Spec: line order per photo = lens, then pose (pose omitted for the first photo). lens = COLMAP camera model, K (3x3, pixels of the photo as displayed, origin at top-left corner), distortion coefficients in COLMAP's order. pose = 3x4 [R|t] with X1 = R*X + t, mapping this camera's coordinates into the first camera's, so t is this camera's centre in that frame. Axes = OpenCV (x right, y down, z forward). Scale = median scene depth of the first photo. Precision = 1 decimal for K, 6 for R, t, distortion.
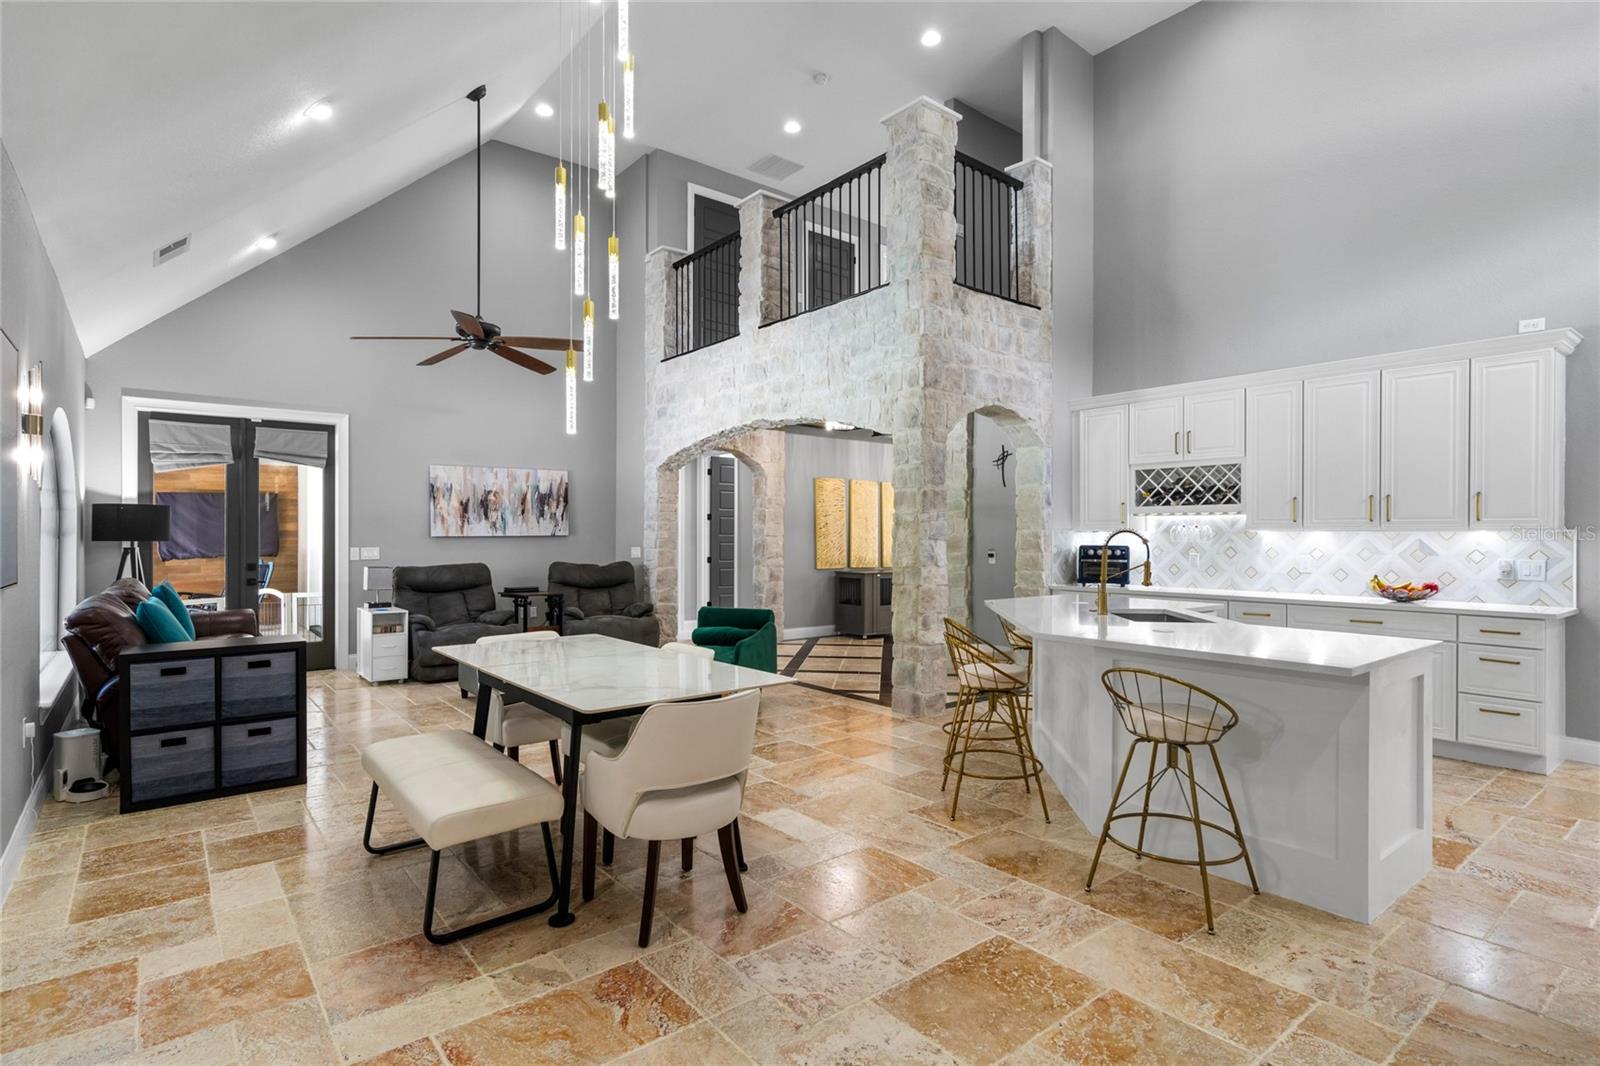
lens RADIAL K [[798.0, 0, 790.5], [0, 798.0, 536.6], [0, 0, 1]] dist [-0.000337, 0.001435]
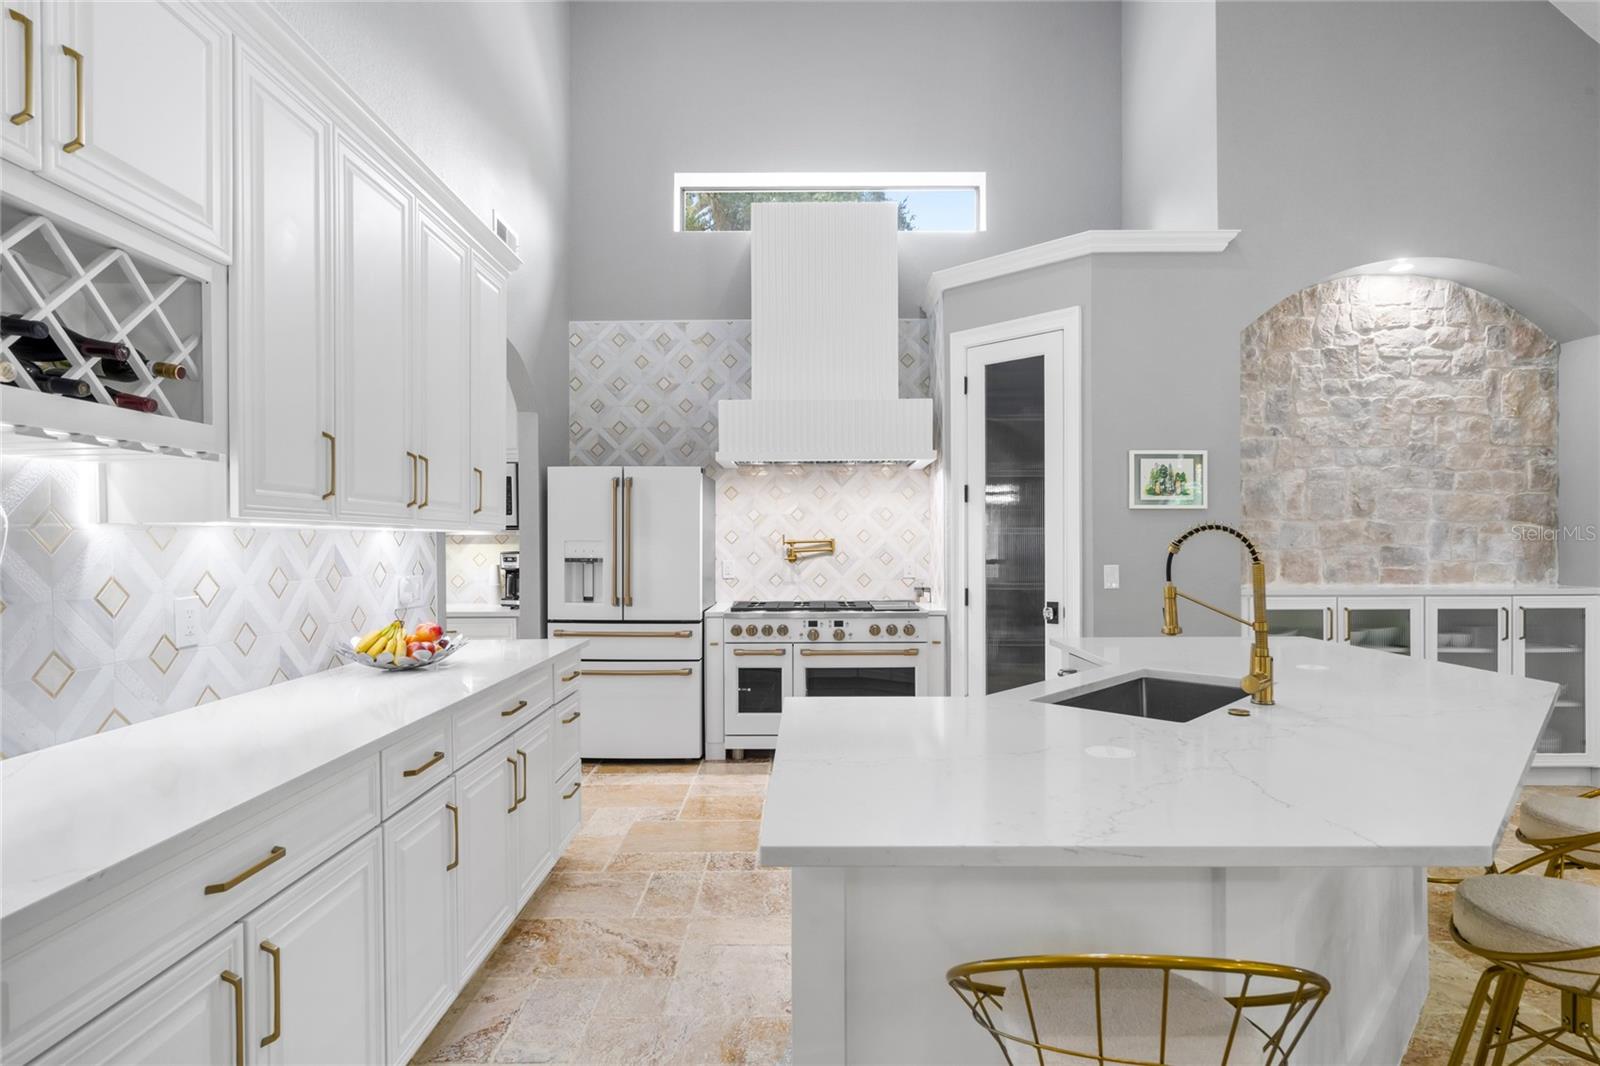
lens RADIAL K [[823.6, 0, 792.9], [0, 823.6, 547.0], [0, 0, 1]] dist [0.005003, -0.002948]
pose [[-0.788610, -0.005217, 0.614872, 0.209007], [0.002235, 0.999933, 0.011350, -0.000521], [-0.614890, 0.010326, -0.788546, 1.021932]]
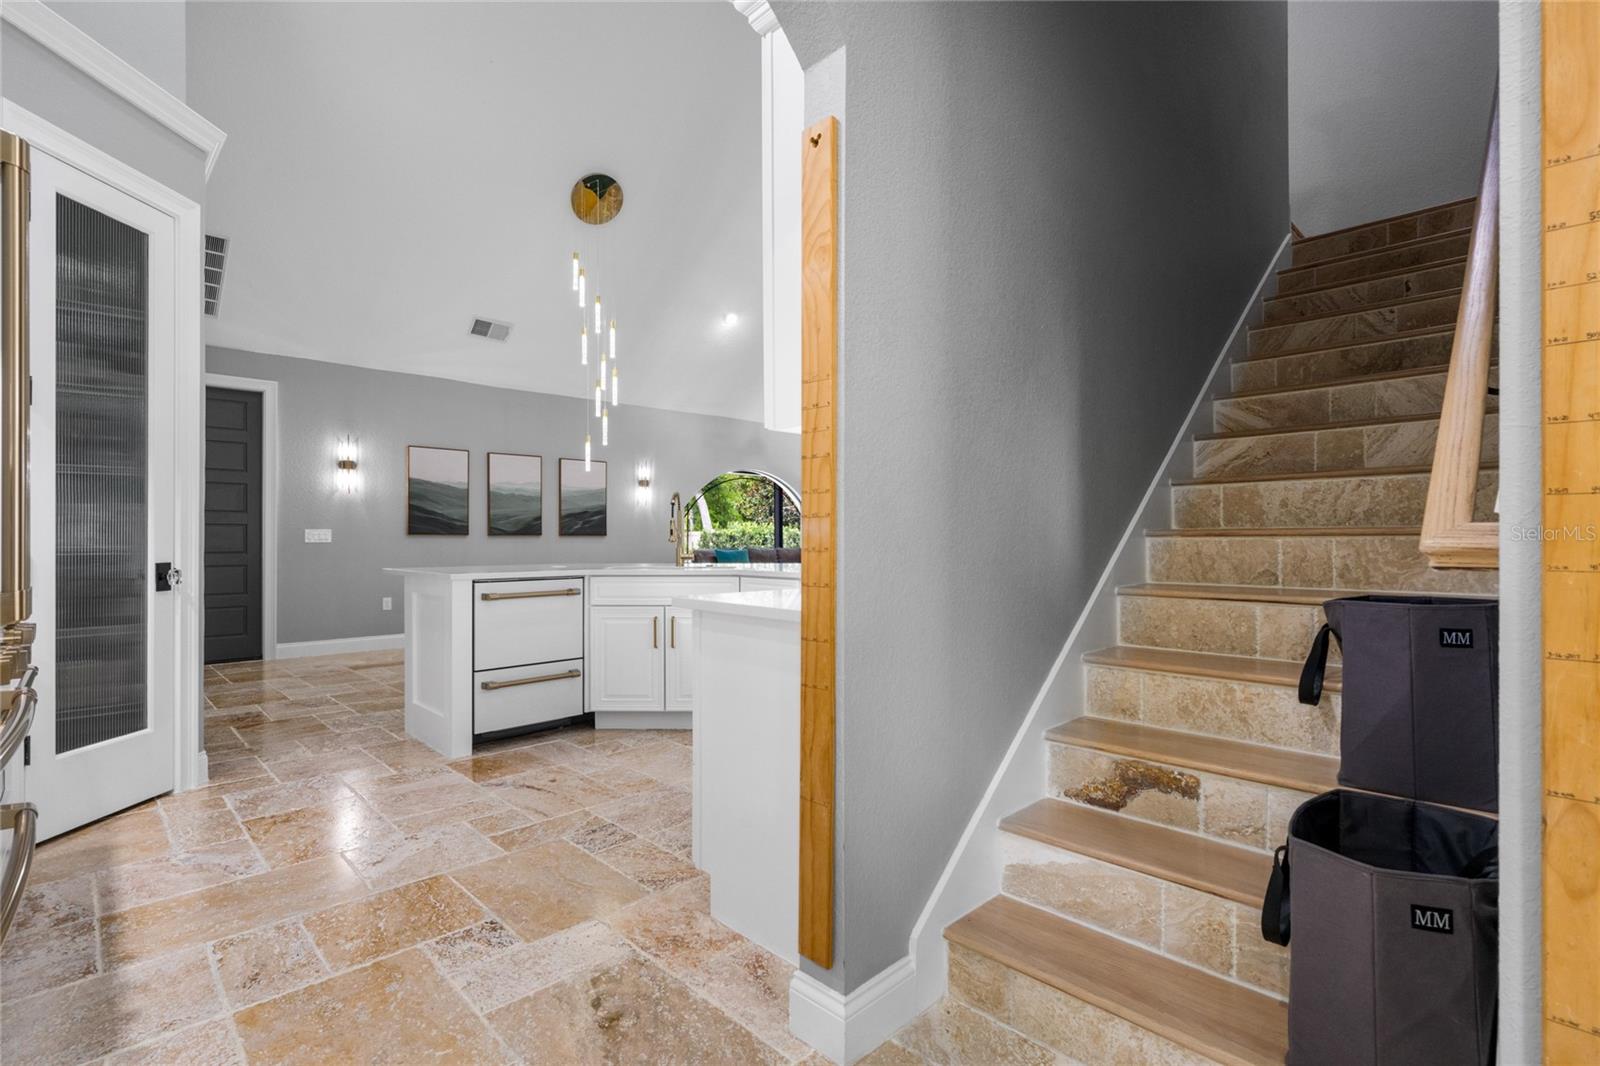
lens RADIAL K [[751.3, 0, 801.6], [0, 751.3, 533.1], [0, 0, 1]] dist [0.000679, -0.001348]
pose [[0.111715, -0.011605, -0.993673, 0.996849], [0.000534, 0.999932, -0.011618, 0.041153], [0.993740, 0.000767, 0.111714, 0.695772]]
